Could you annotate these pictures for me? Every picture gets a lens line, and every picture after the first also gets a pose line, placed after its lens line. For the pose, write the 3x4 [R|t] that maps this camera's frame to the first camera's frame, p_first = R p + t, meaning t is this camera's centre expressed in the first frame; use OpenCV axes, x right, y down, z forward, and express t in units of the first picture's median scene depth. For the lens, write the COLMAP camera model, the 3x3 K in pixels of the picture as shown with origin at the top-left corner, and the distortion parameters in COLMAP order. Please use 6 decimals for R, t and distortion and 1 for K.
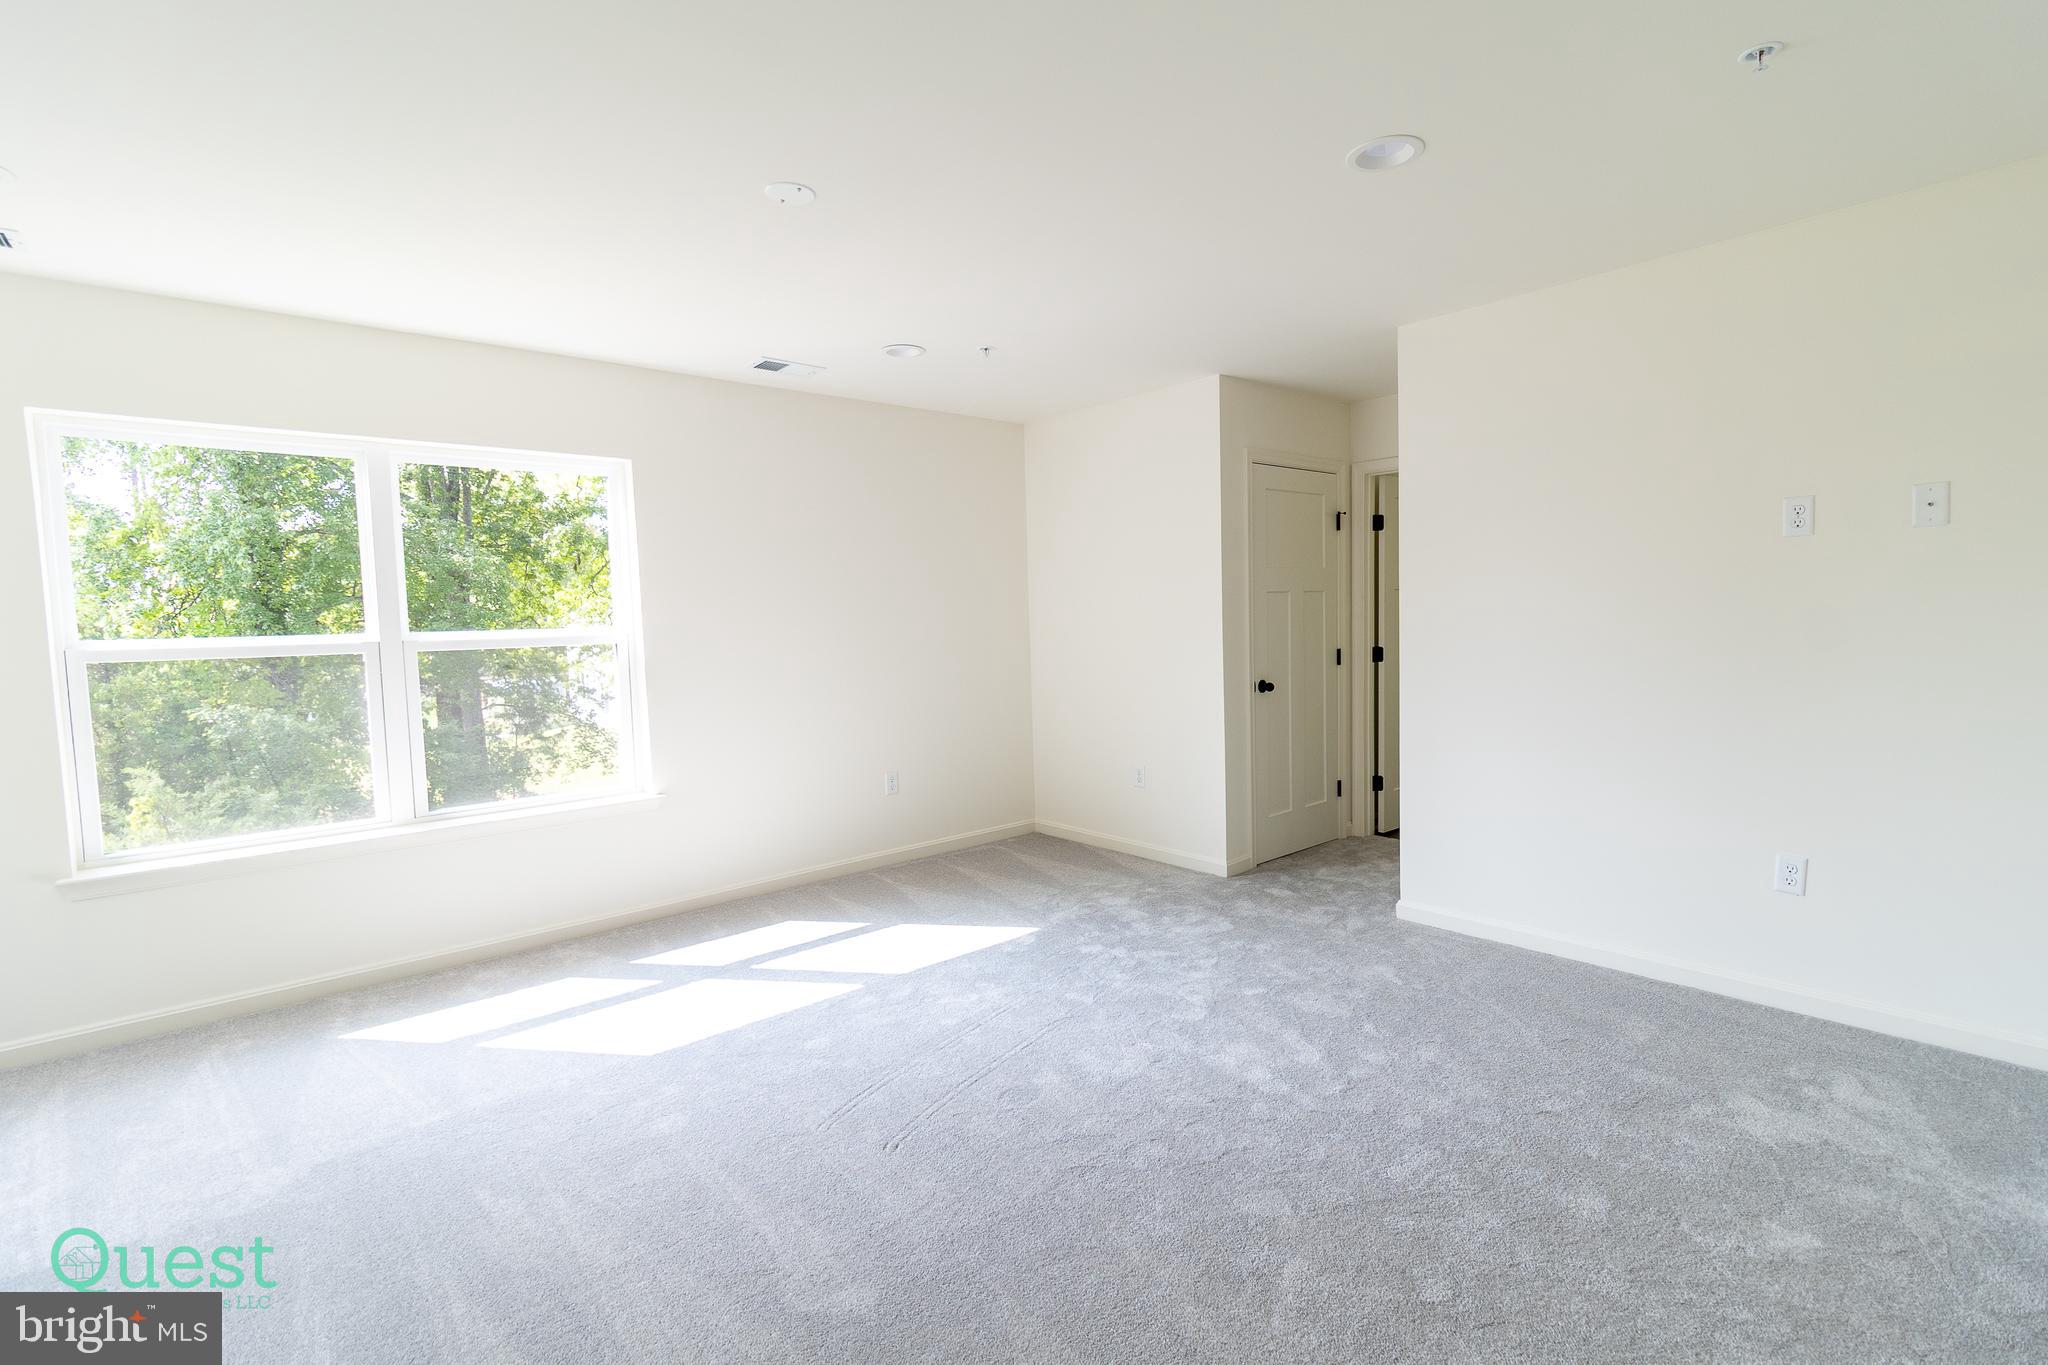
lens RADIAL K [[948.3, 0, 1027.0], [0, 948.3, 684.6], [0, 0, 1]] dist [-0.000724, 0.000214]
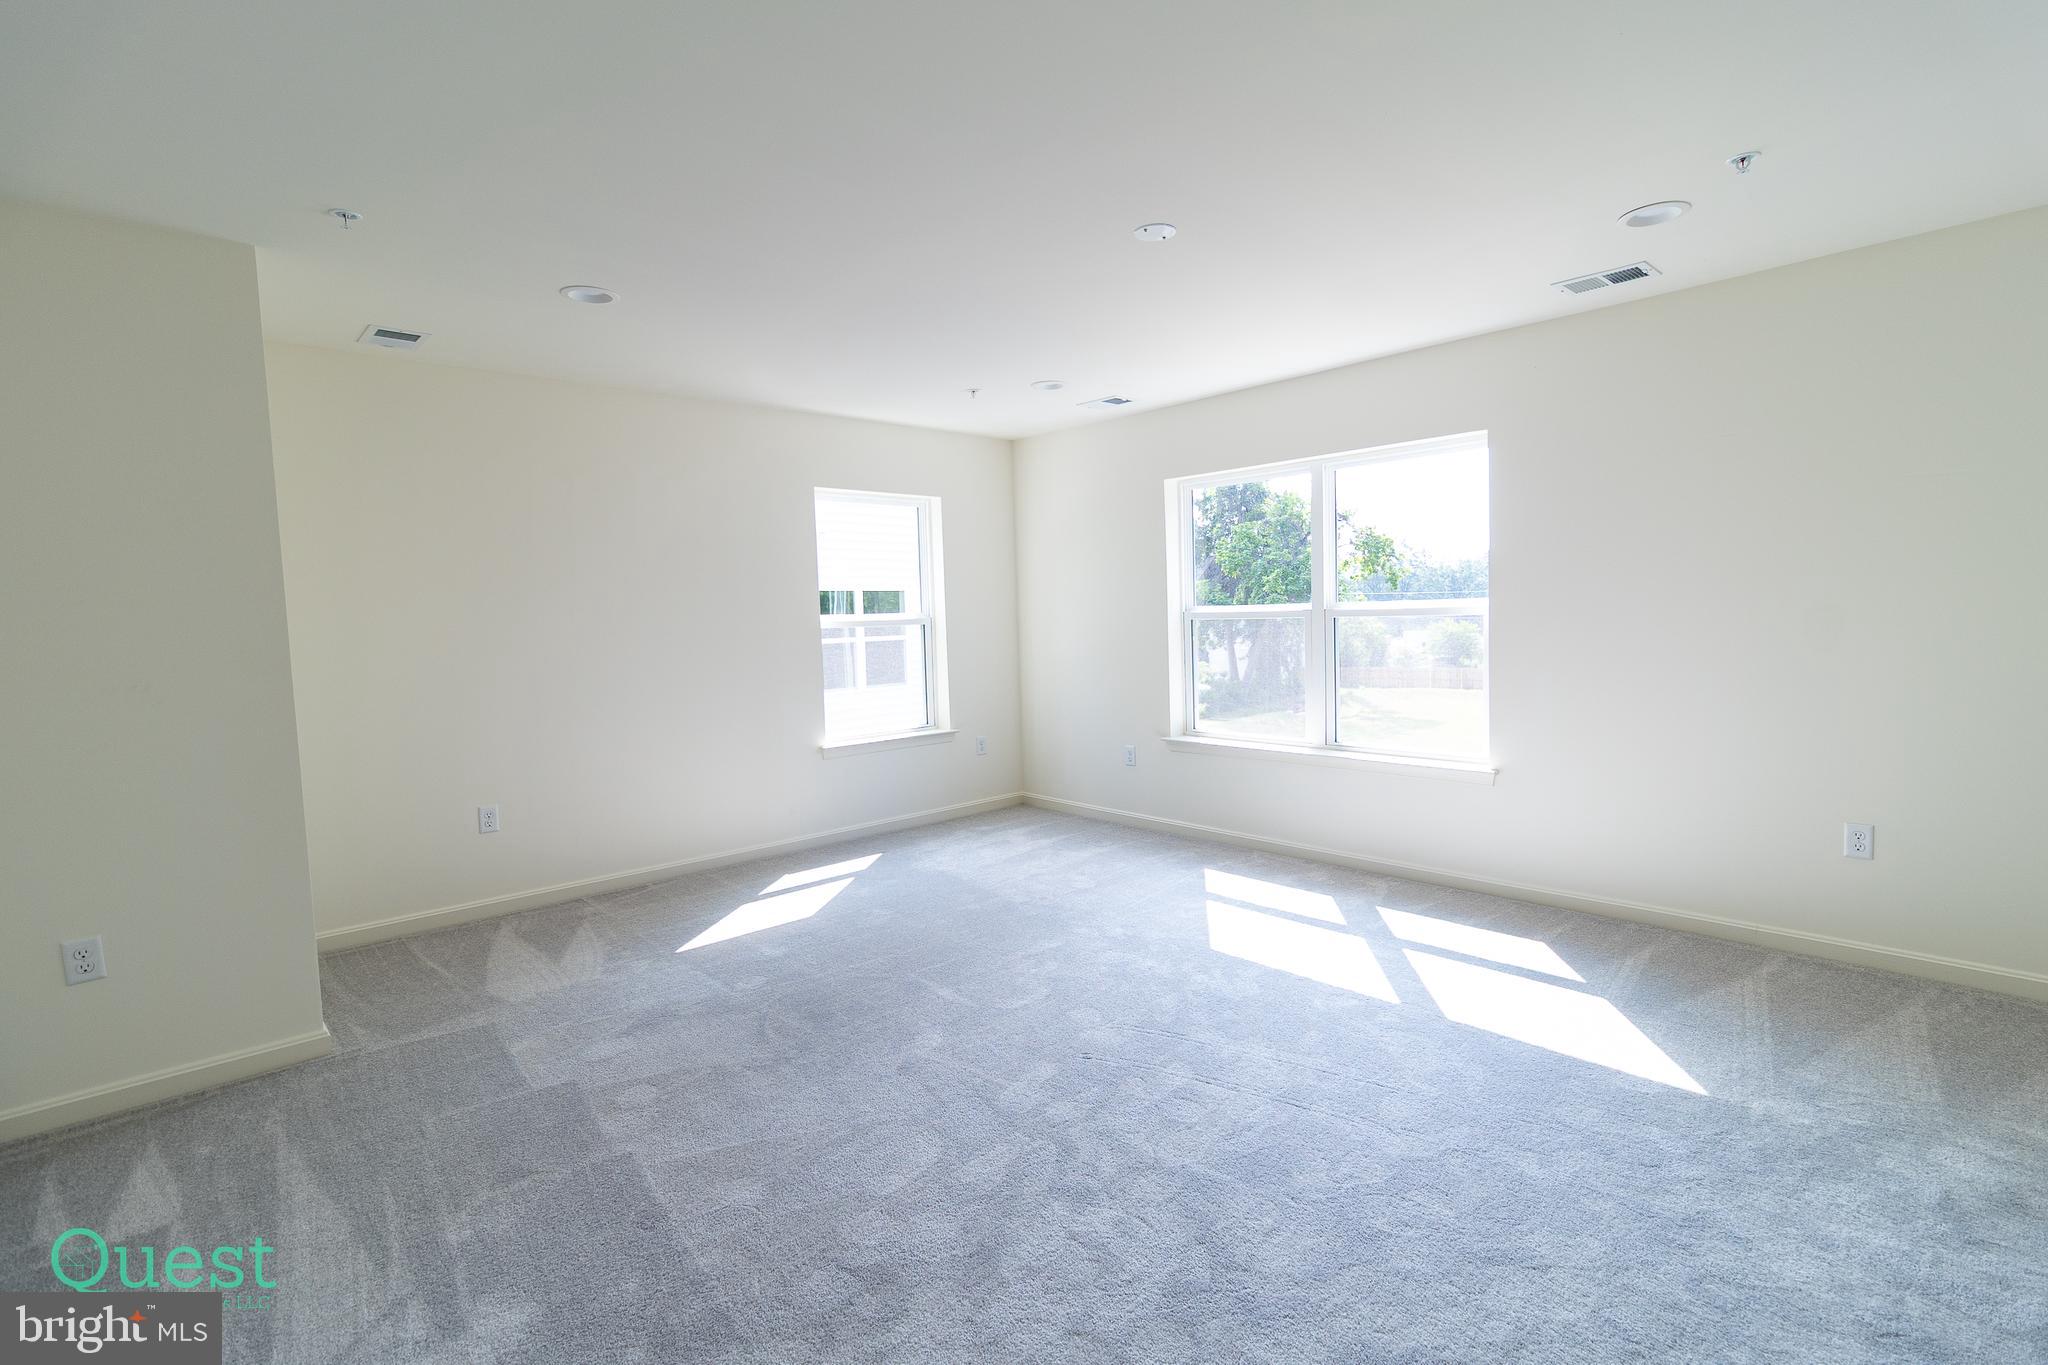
lens RADIAL K [[948.3, 0, 1043.1], [0, 948.3, 672.3], [0, 0, 1]] dist [-0.000724, 0.000214]
pose [[0.017777, 0.091773, -0.995621, 0.621815], [-0.039724, 0.995057, 0.091012, -0.059761], [0.999053, 0.037932, 0.021335, 0.559682]]
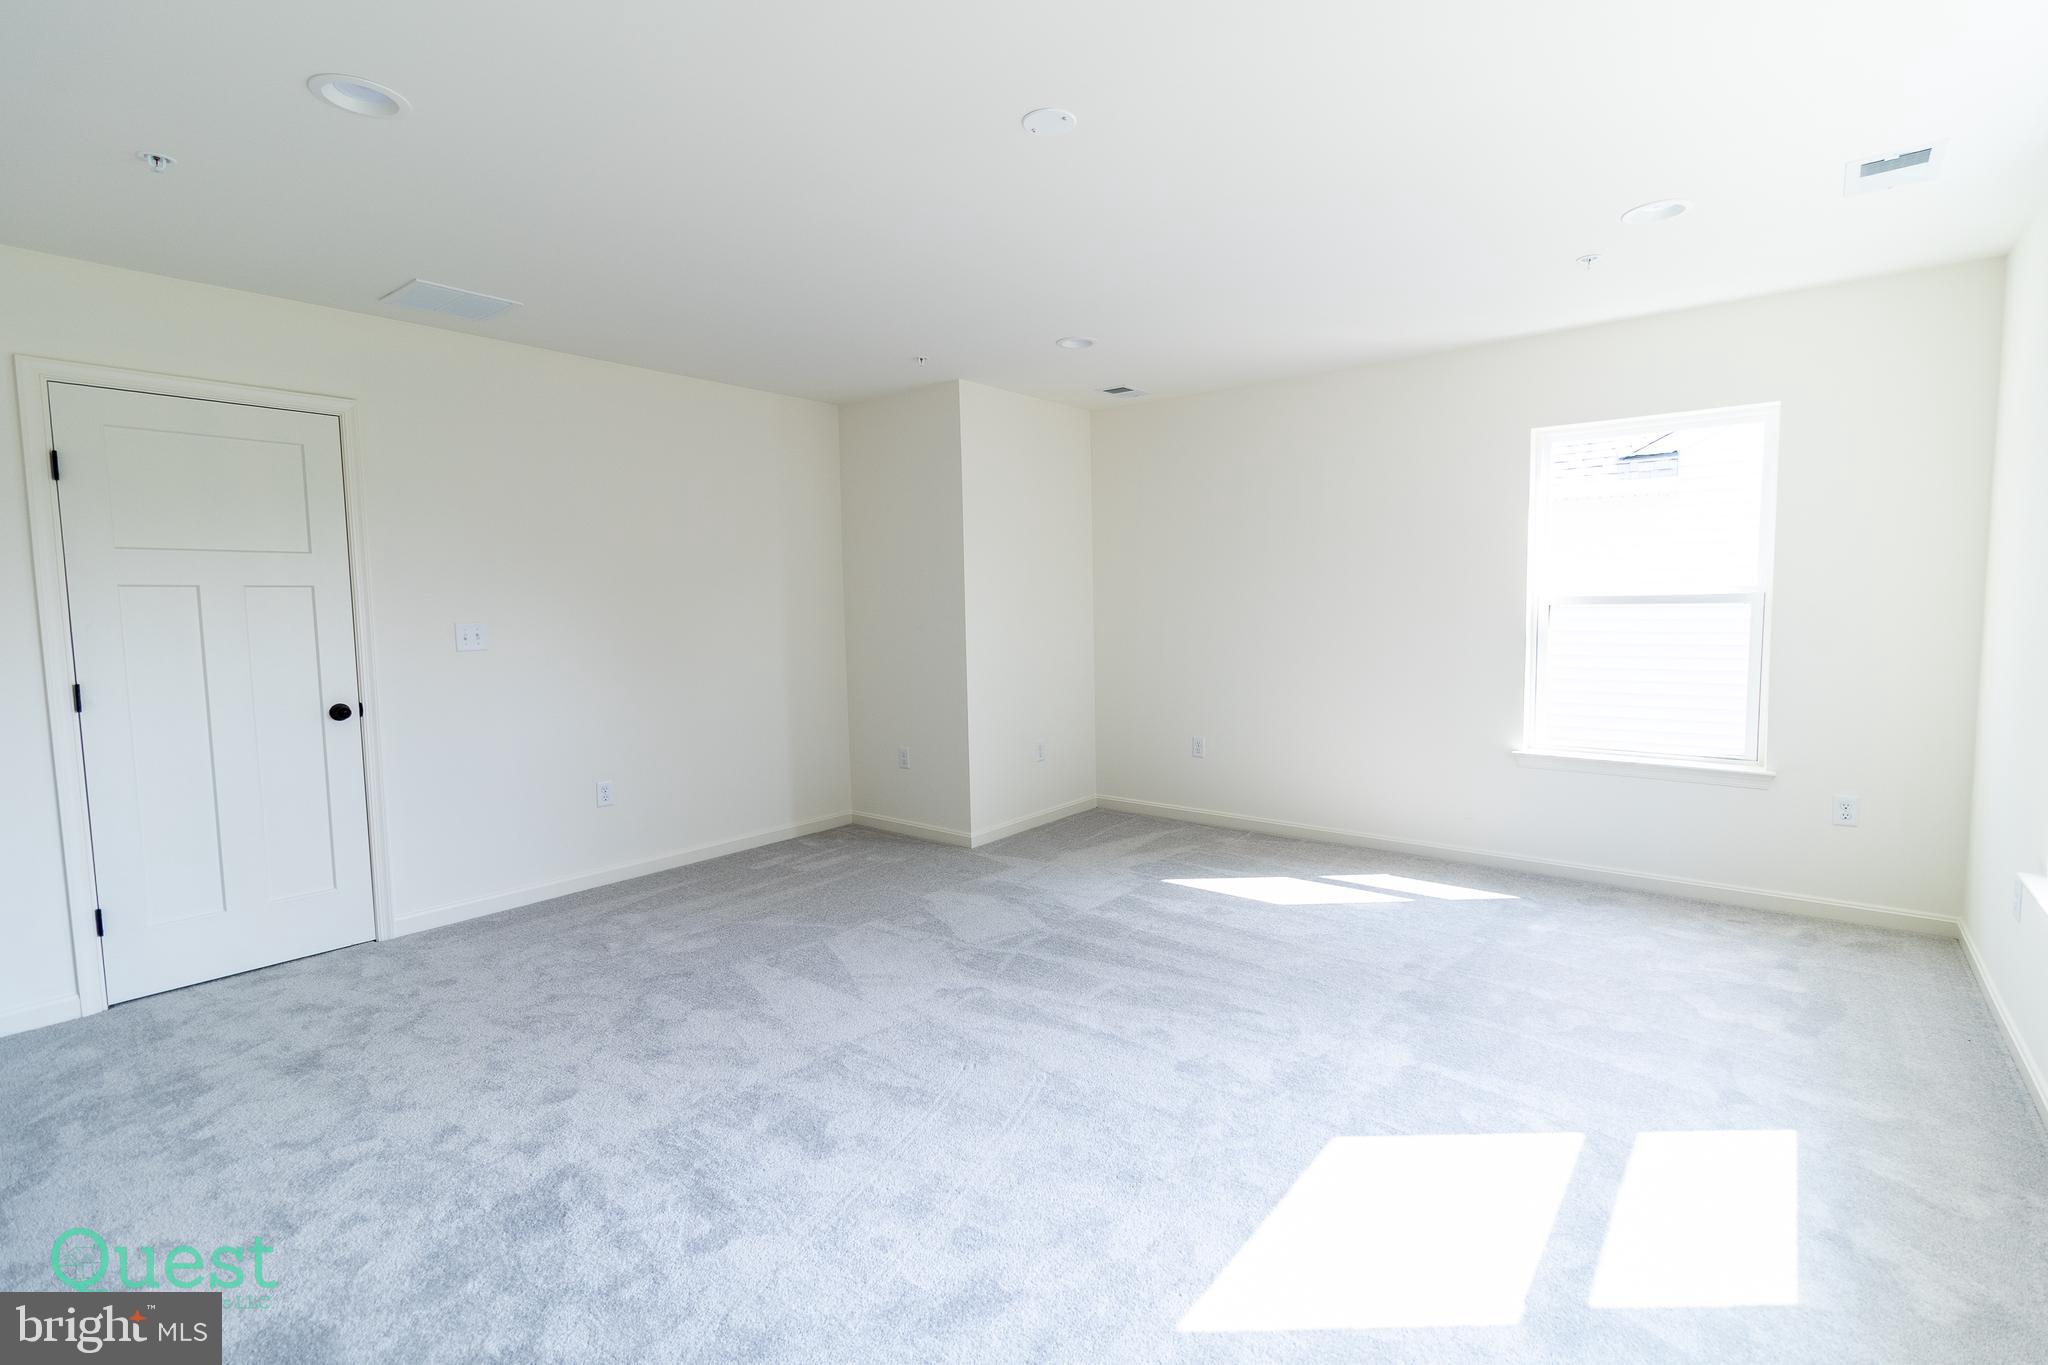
lens RADIAL K [[948.3, 0, 1039.5], [0, 948.3, 676.6], [0, 0, 1]] dist [-0.000724, 0.000214]
pose [[-0.985705, 0.059420, -0.157657, -0.041148], [0.034161, 0.986794, 0.158334, -0.099492], [0.164984, 0.150685, -0.974718, 1.288110]]
